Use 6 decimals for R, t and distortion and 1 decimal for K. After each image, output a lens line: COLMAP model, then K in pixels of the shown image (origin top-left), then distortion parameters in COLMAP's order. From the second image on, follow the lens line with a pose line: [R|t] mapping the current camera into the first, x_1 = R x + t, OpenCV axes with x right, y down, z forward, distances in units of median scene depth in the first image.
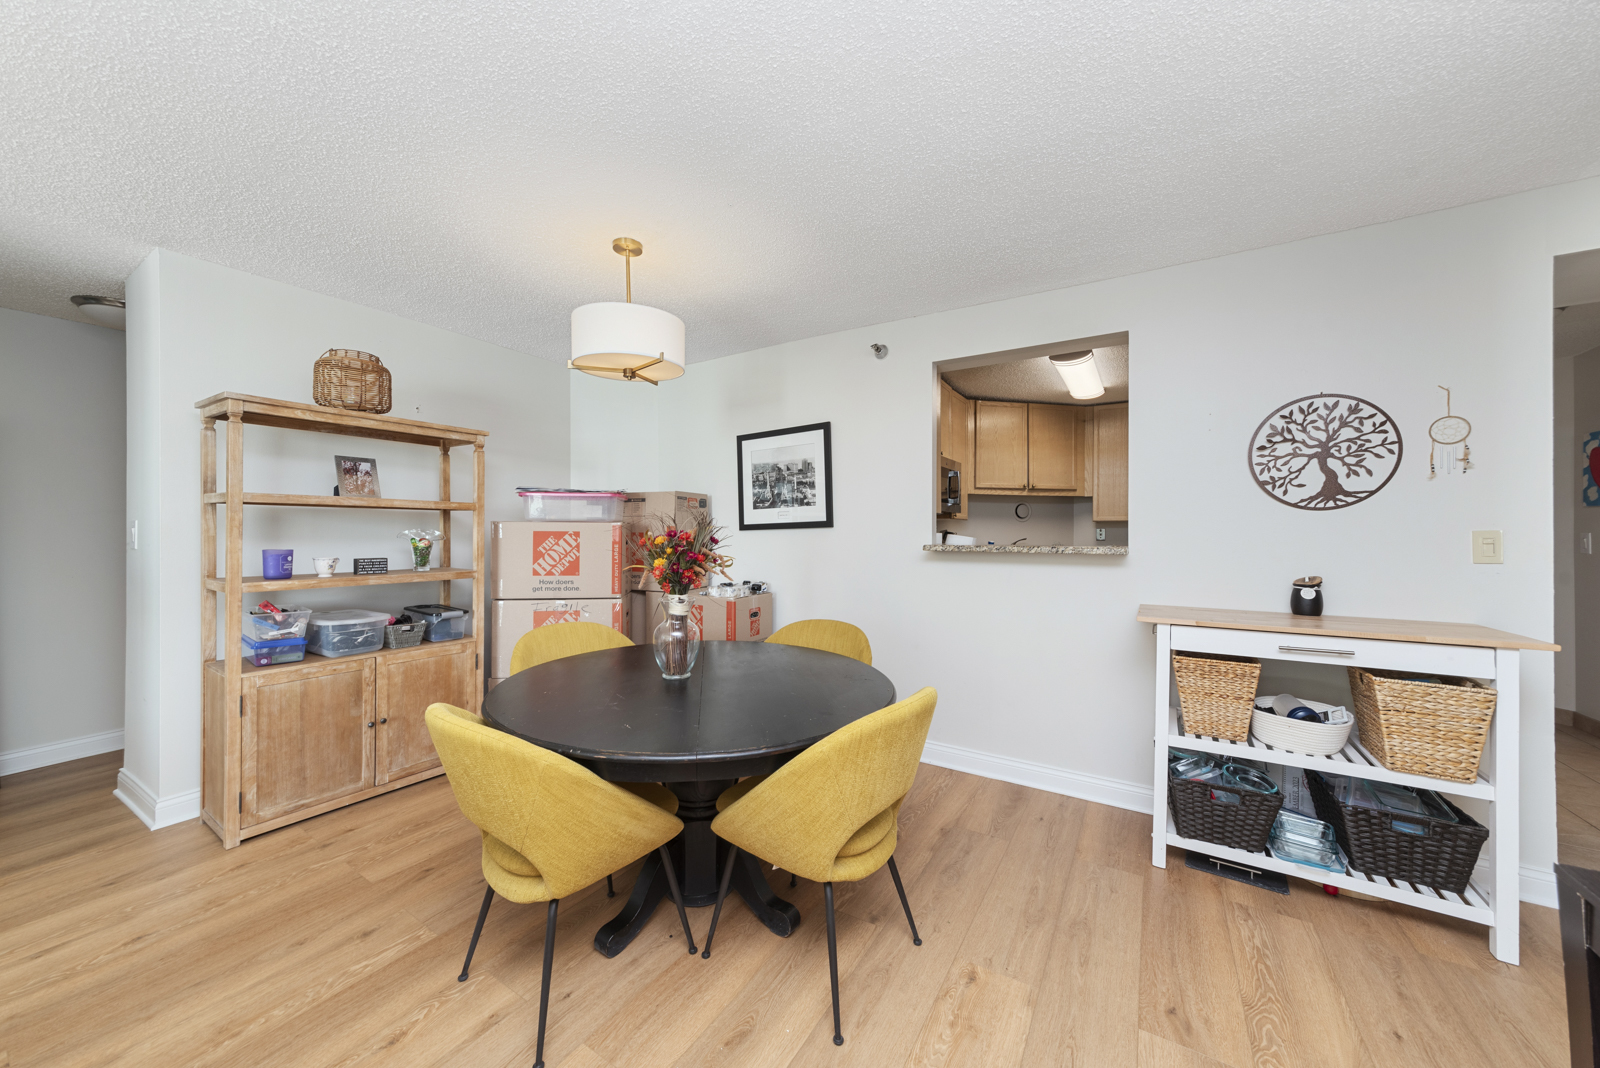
lens RADIAL K [[573.3, 0, 793.0], [0, 573.3, 528.1], [0, 0, 1]] dist [-0.000292, -0.000027]
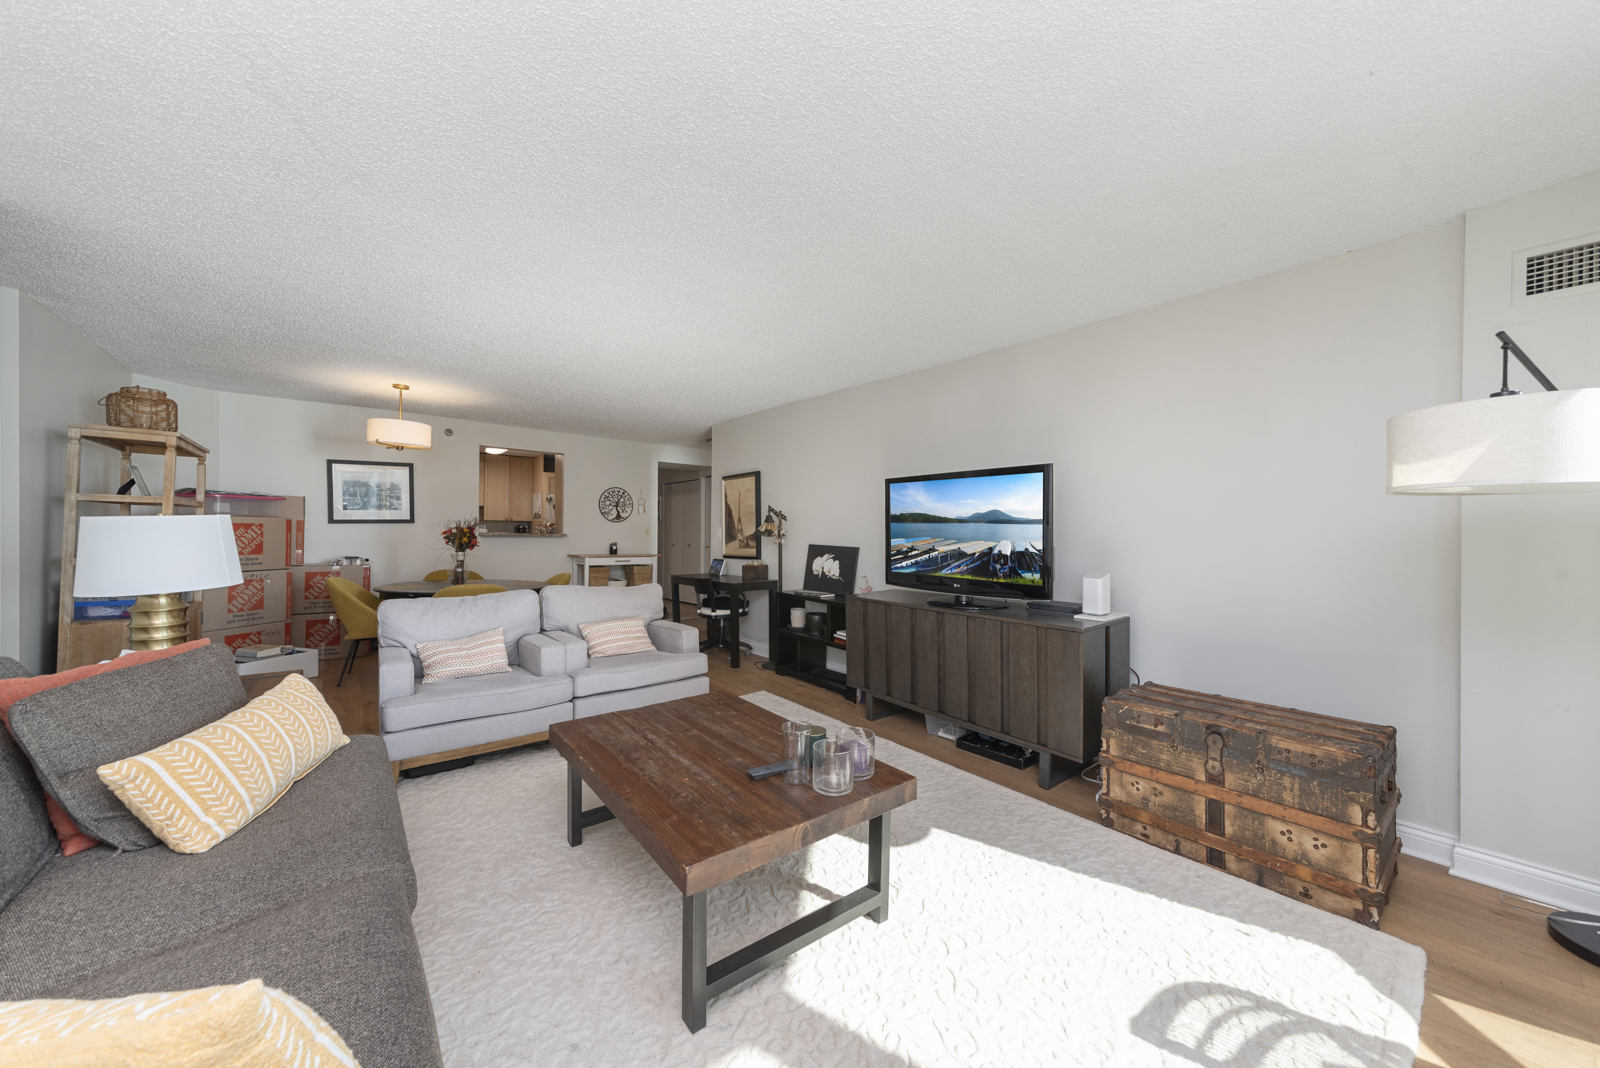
lens RADIAL K [[573.3, 0, 793.0], [0, 573.3, 528.1], [0, 0, 1]] dist [-0.000292, -0.000027]
pose [[0.319978, 0.010109, 0.947371, -1.523123], [-0.019968, 0.999793, -0.003924, -0.003795], [-0.947215, -0.017662, 0.320113, -0.832715]]
